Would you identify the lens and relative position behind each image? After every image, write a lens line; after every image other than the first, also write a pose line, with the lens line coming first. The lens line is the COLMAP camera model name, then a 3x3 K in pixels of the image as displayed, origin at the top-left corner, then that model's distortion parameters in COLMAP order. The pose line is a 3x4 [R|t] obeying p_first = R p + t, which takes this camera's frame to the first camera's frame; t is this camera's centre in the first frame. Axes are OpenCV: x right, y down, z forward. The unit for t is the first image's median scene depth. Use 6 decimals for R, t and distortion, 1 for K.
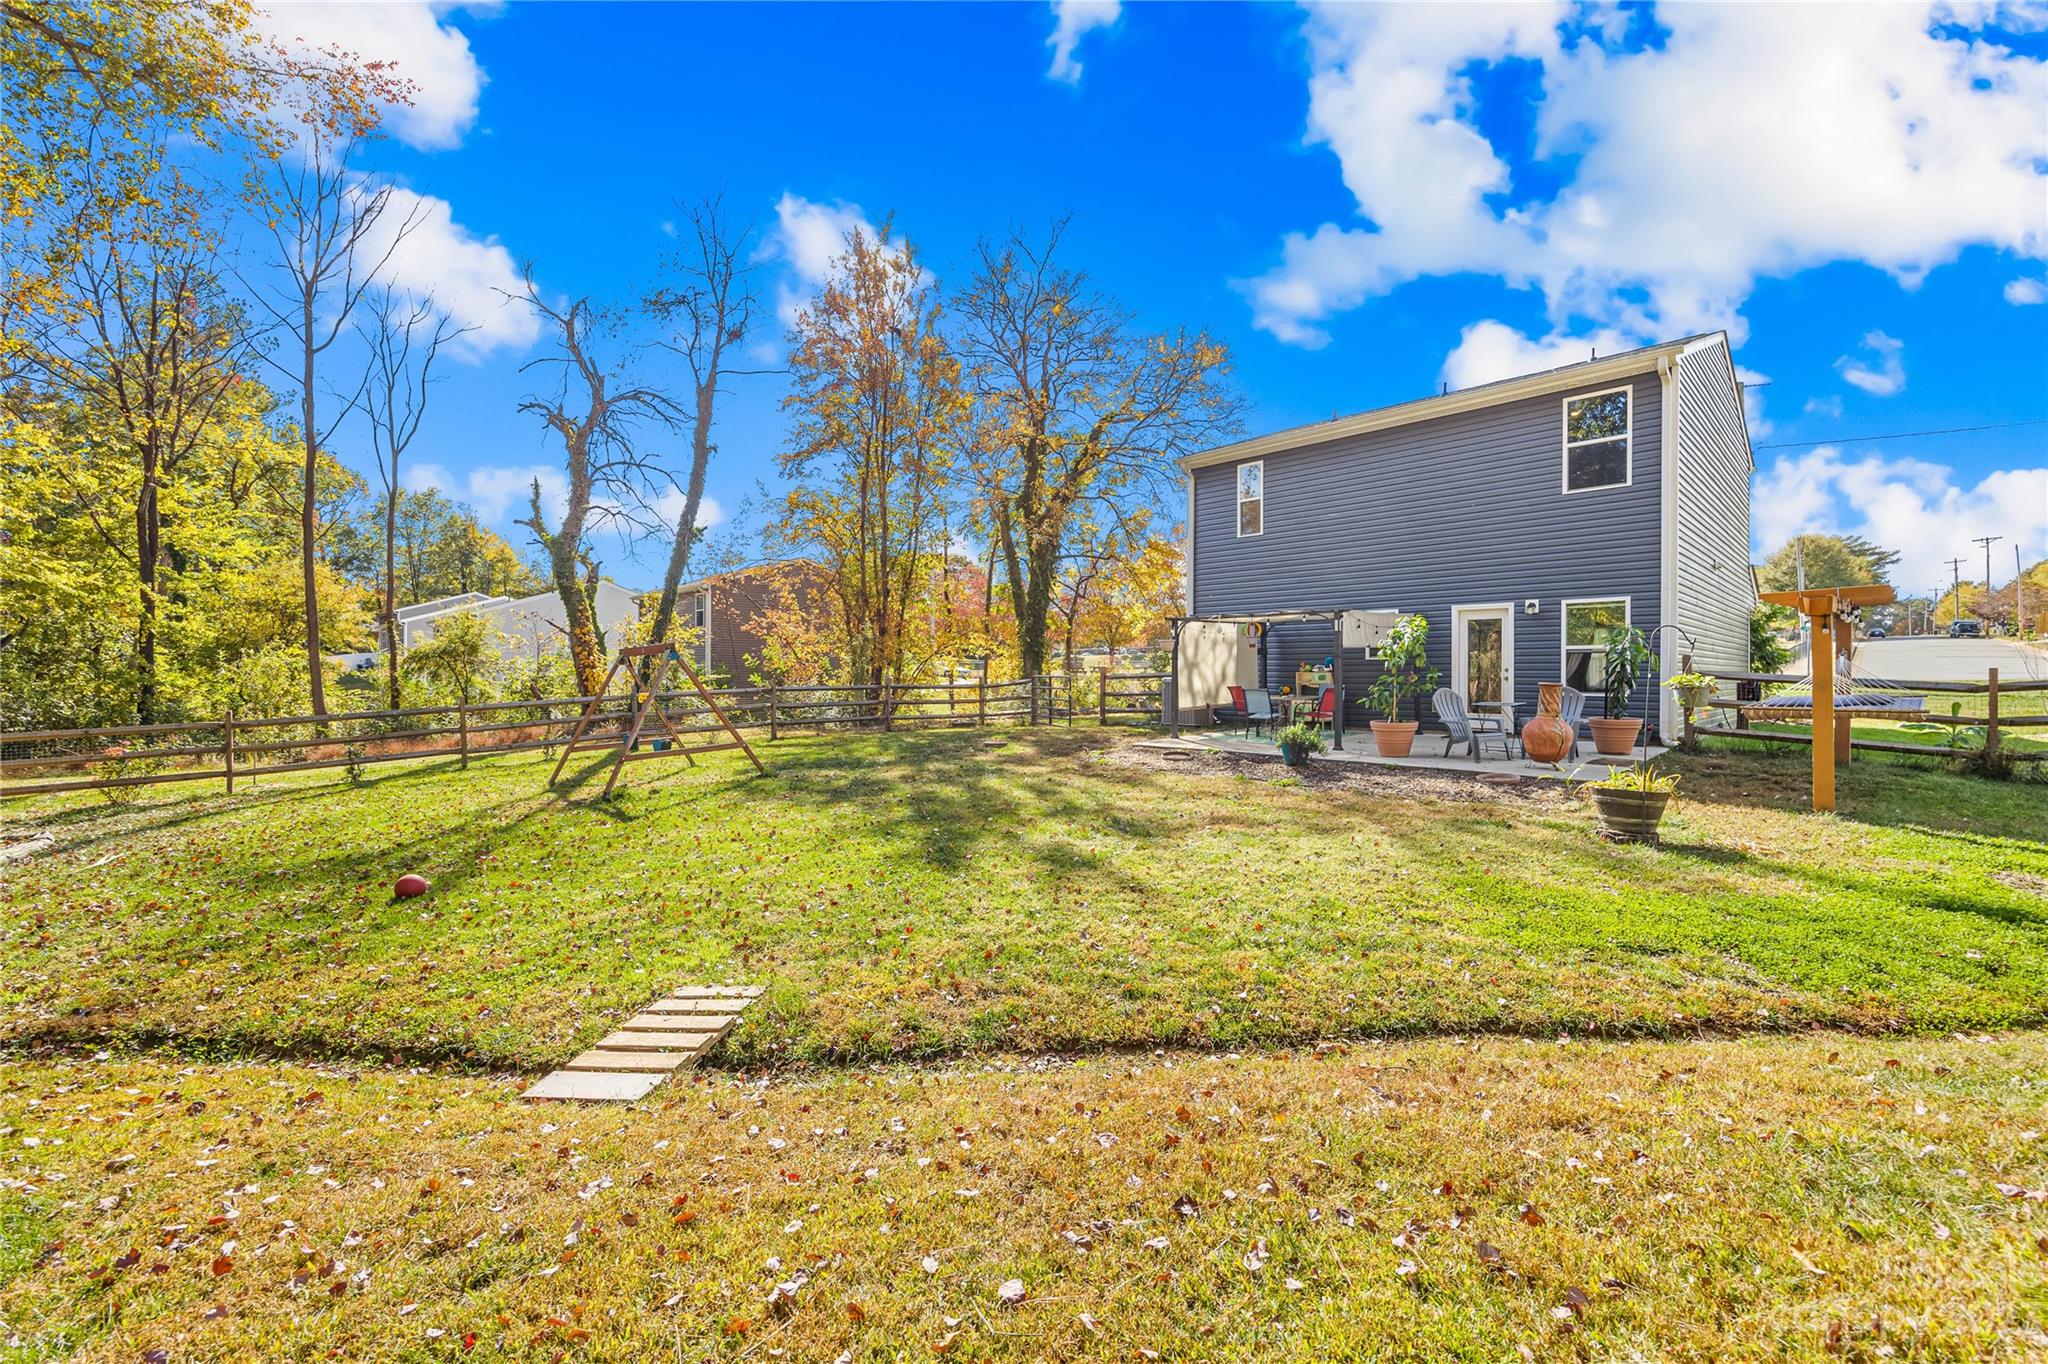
lens RADIAL K [[828.2, 0, 1031.4], [0, 828.2, 680.8], [0, 0, 1]] dist [-0.003101, 0.000618]
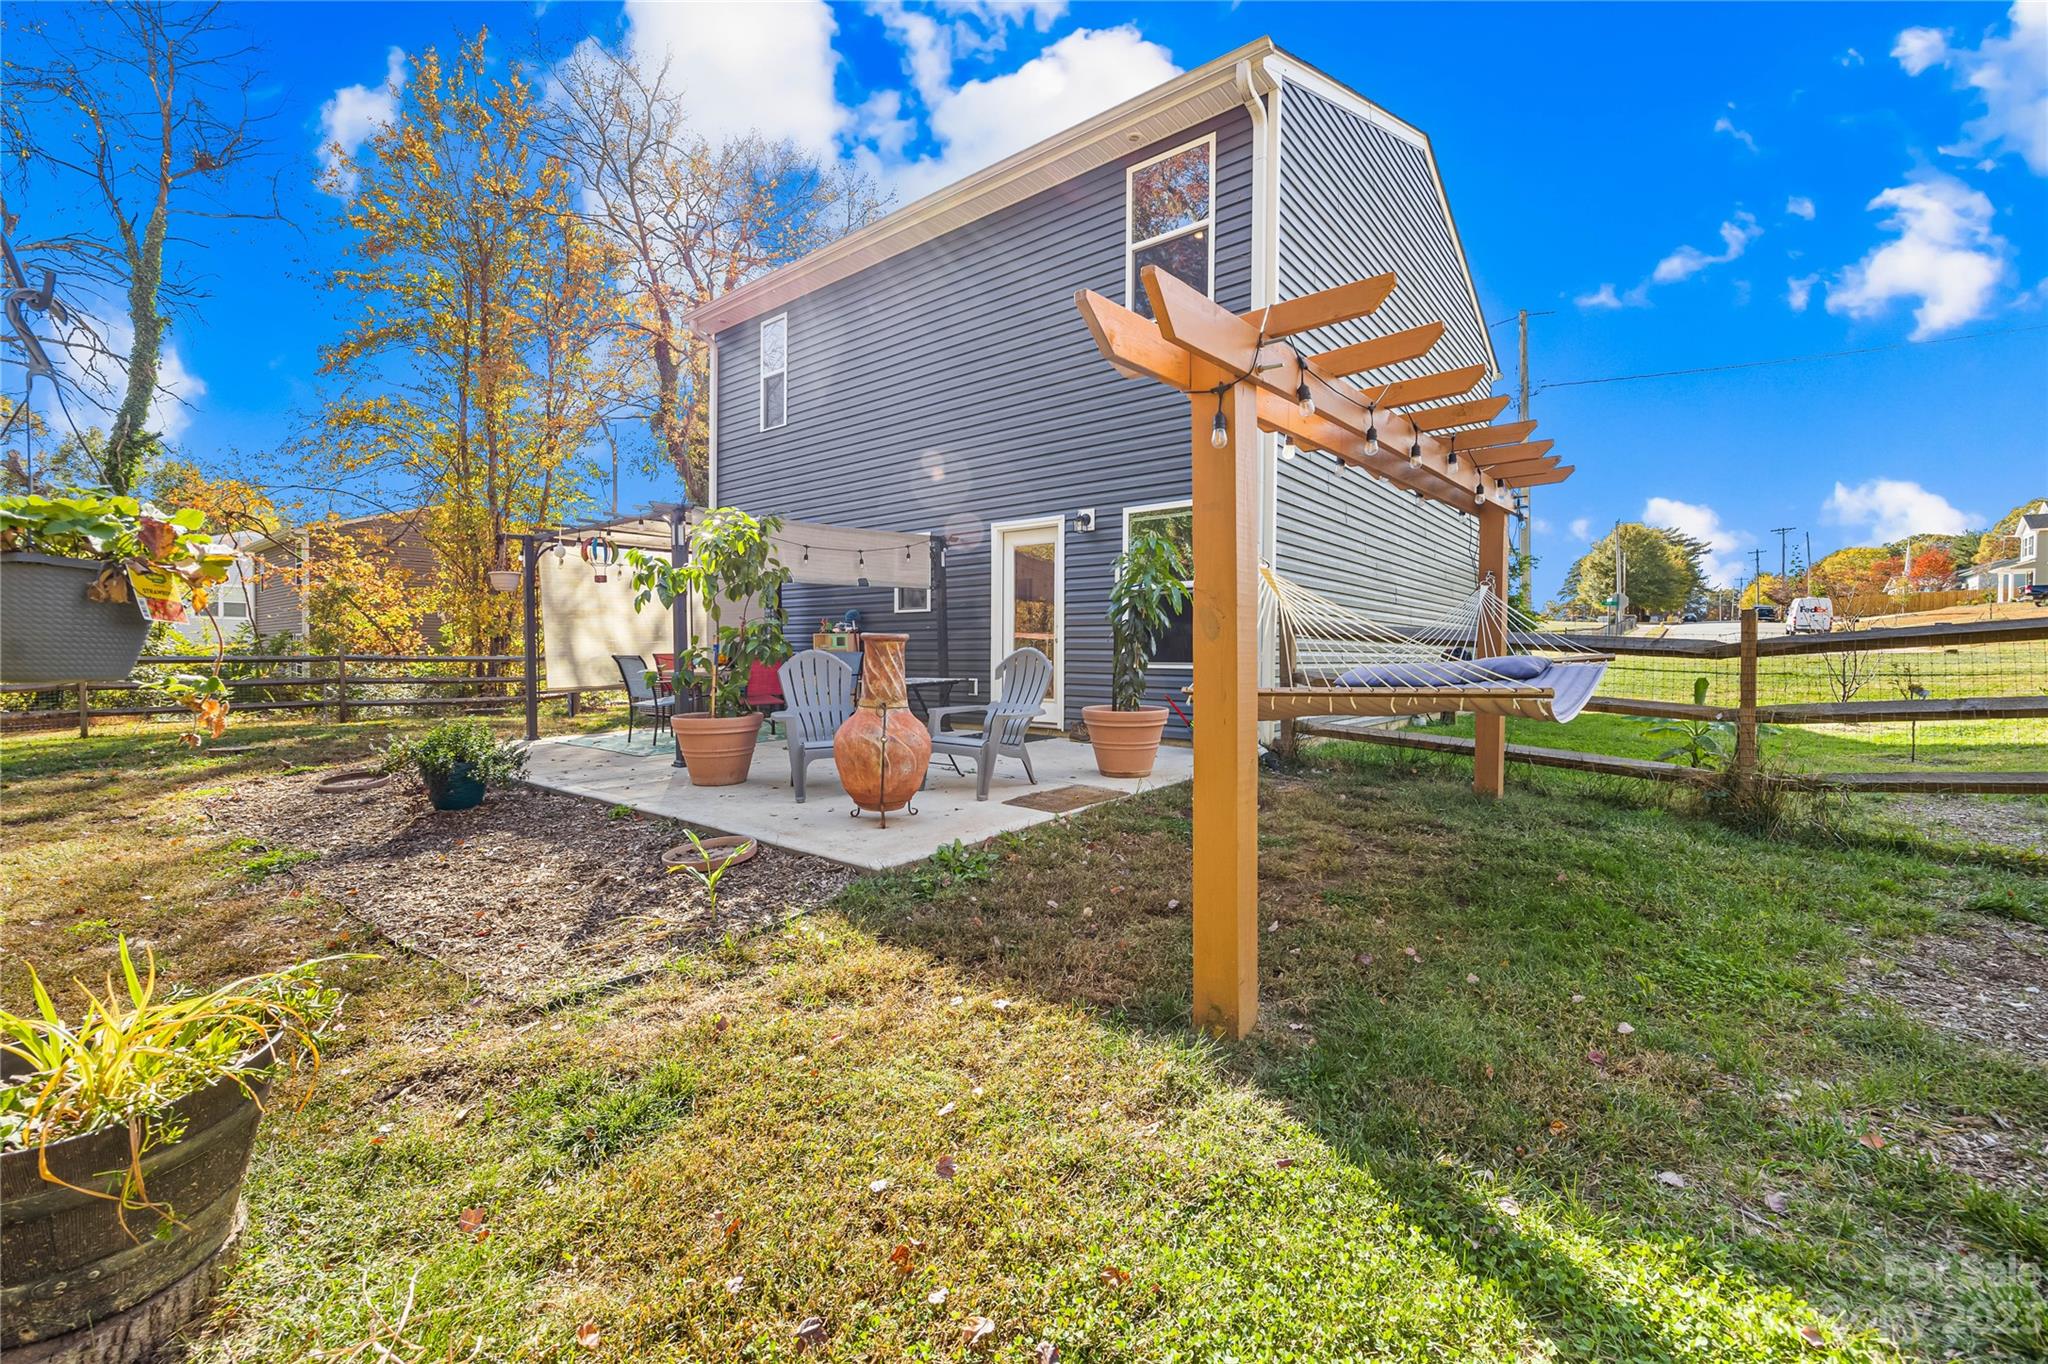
lens RADIAL K [[828.2, 0, 1016.9], [0, 828.2, 674.9], [0, 0, 1]] dist [-0.003101, 0.000618]
pose [[0.993812, 0.001601, 0.111064, 0.489485], [-0.003527, 0.999847, 0.017142, 0.012986], [-0.111020, -0.017427, 0.993665, 0.403057]]
